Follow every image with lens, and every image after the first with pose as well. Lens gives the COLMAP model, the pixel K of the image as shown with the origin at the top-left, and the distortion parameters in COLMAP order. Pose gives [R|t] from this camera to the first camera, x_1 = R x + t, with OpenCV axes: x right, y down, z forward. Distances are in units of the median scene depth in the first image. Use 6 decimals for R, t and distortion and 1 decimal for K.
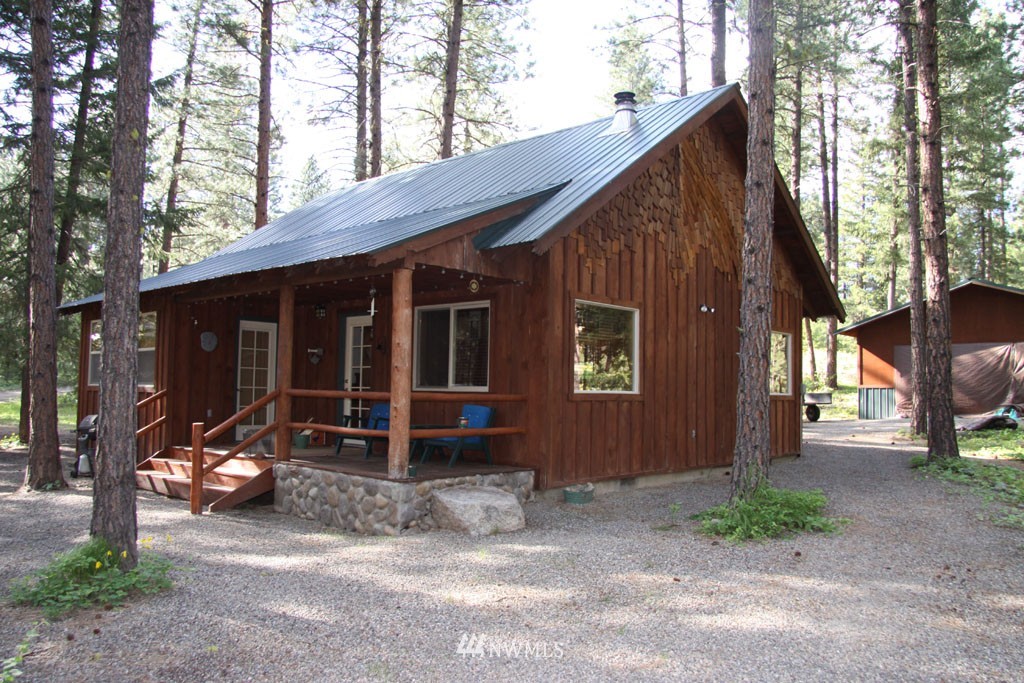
lens RADIAL K [[752.6, 0, 532.4], [0, 752.6, 352.6], [0, 0, 1]] dist [-0.156720, 0.121896]
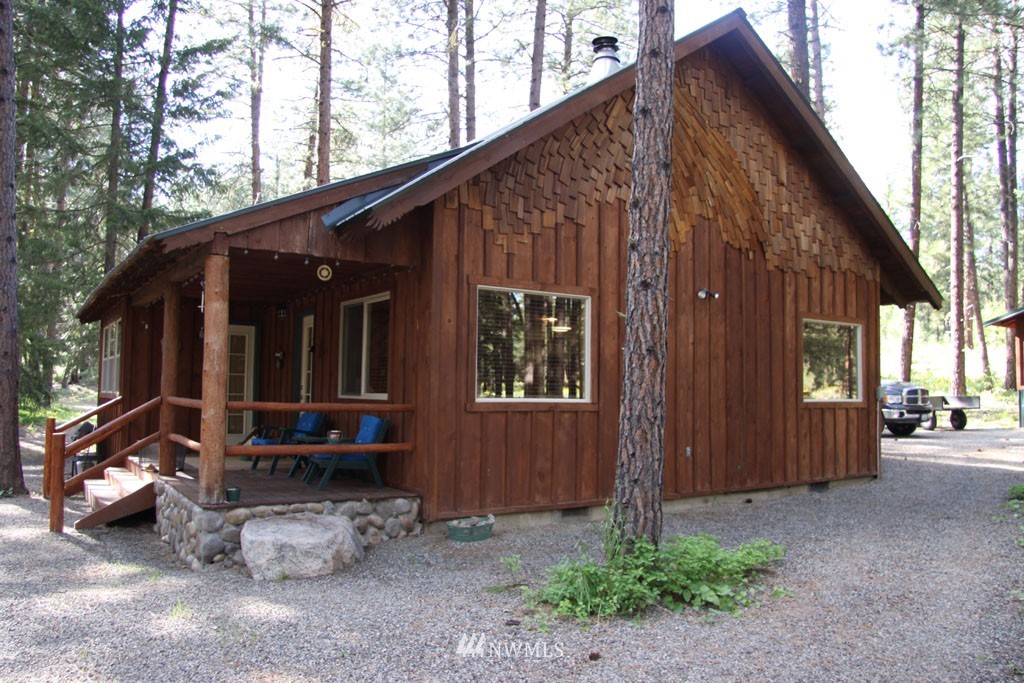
lens RADIAL K [[752.6, 0, 532.4], [0, 752.6, 352.6], [0, 0, 1]] dist [-0.156720, 0.121896]
pose [[0.971012, -0.015130, -0.238551, 0.261494], [0.014238, 0.999884, -0.005462, 0.005375], [0.238606, 0.001908, 0.971115, 0.199573]]
